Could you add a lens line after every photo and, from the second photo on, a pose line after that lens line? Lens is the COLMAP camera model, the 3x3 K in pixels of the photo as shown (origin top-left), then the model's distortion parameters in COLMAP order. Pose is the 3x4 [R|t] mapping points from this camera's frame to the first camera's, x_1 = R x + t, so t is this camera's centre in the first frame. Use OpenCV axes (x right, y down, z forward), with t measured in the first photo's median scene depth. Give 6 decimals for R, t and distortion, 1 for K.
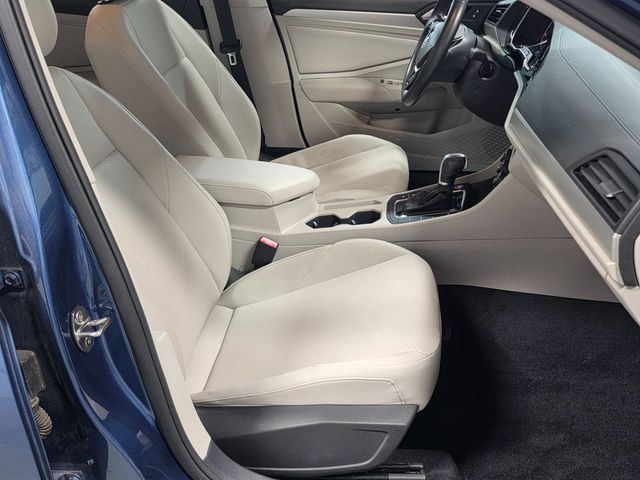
lens RADIAL K [[650.4, 0, 320.0], [0, 650.4, 240.0], [0, 0, 1]] dist [0.096430, -0.246818]
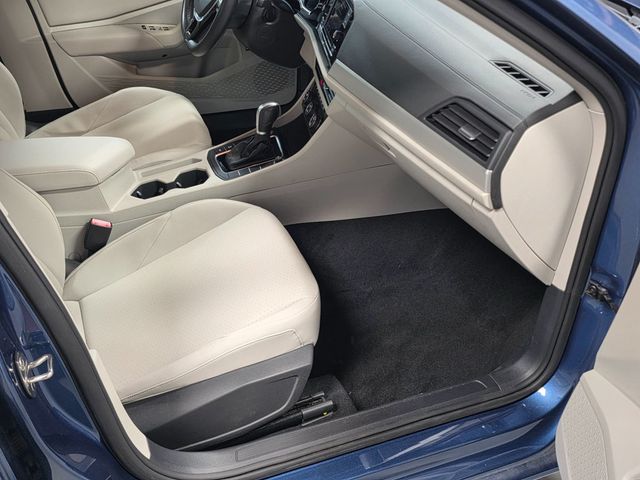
lens RADIAL K [[650.4, 0, 320.0], [0, 650.4, 240.0], [0, 0, 1]] dist [0.096430, -0.246818]
pose [[0.881491, -0.221314, 0.417125, -0.196448], [0.168188, 0.972585, 0.160599, -0.070338], [-0.441232, -0.071412, 0.894547, 0.014751]]
